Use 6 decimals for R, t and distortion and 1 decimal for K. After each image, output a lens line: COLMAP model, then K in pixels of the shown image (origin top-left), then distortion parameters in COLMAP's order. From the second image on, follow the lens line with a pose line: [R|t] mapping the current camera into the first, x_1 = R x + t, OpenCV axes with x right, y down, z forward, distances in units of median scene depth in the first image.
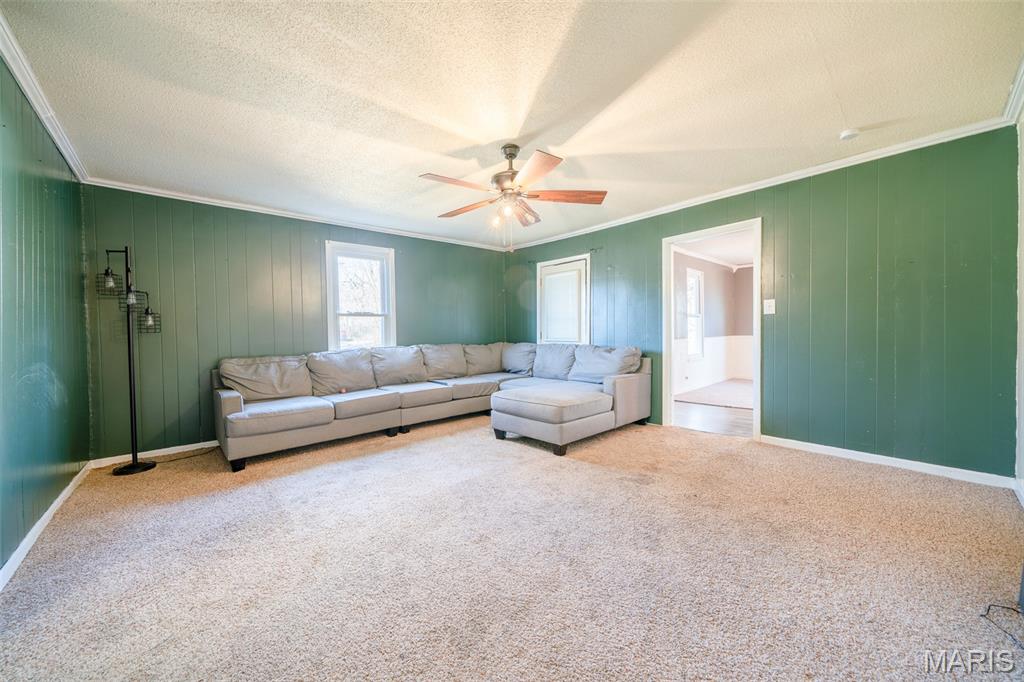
lens RADIAL K [[375.0, 0, 493.0], [0, 375.0, 340.1], [0, 0, 1]] dist [-0.006725, 0.000396]
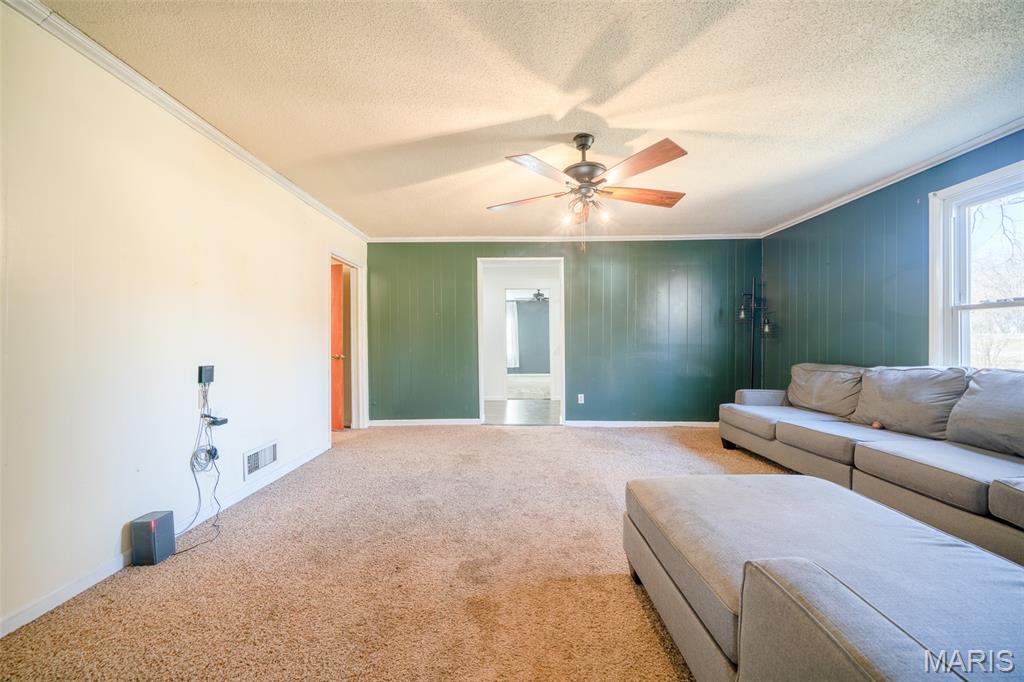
lens RADIAL K [[375.0, 0, 511.5], [0, 375.0, 338.2], [0, 0, 1]] dist [-0.006725, 0.000396]
pose [[-0.659344, 0.010489, -0.751768, 0.760473], [-0.004867, 0.999822, 0.018219, -0.043397], [0.751825, 0.015672, -0.659176, 1.329642]]
